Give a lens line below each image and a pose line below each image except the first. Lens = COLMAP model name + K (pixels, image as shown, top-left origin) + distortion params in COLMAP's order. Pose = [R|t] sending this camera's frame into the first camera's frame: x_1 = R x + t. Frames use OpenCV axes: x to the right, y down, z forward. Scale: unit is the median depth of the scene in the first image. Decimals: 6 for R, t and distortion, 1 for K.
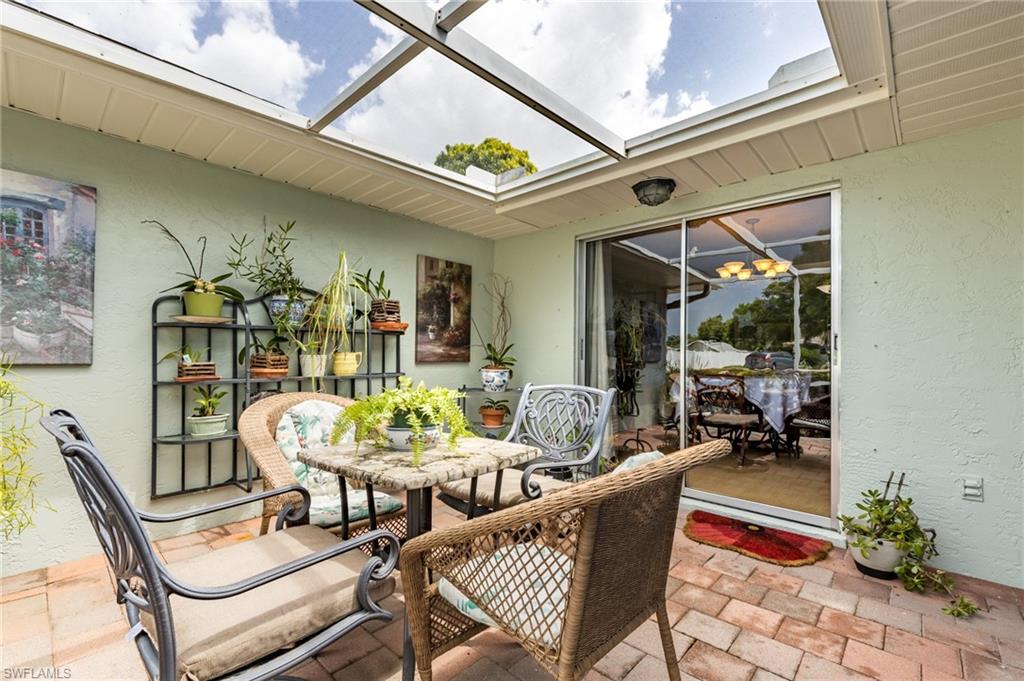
lens RADIAL K [[451.7, 0, 489.8], [0, 451.7, 344.6], [0, 0, 1]] dist [-0.000272, -0.000242]
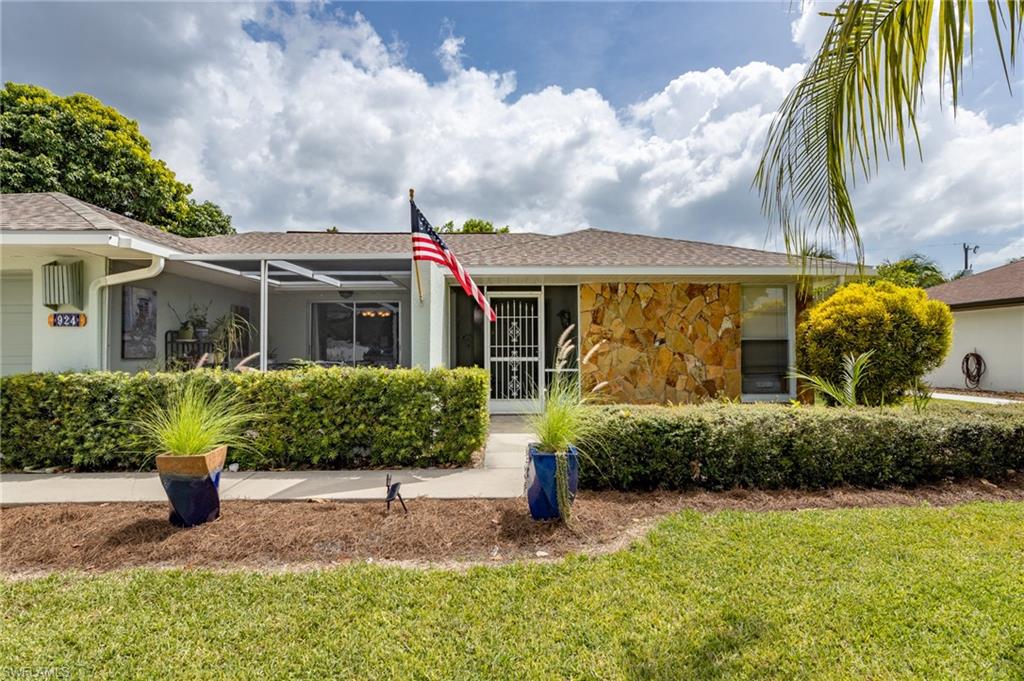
lens RADIAL K [[451.7, 0, 489.8], [0, 451.7, 344.6], [0, 0, 1]] dist [-0.000272, -0.000242]
pose [[0.713358, -0.000780, 0.700799, -0.719634], [0.006789, 0.999960, -0.005797, -0.004121], [-0.700767, 0.008893, 0.713335, -1.213794]]
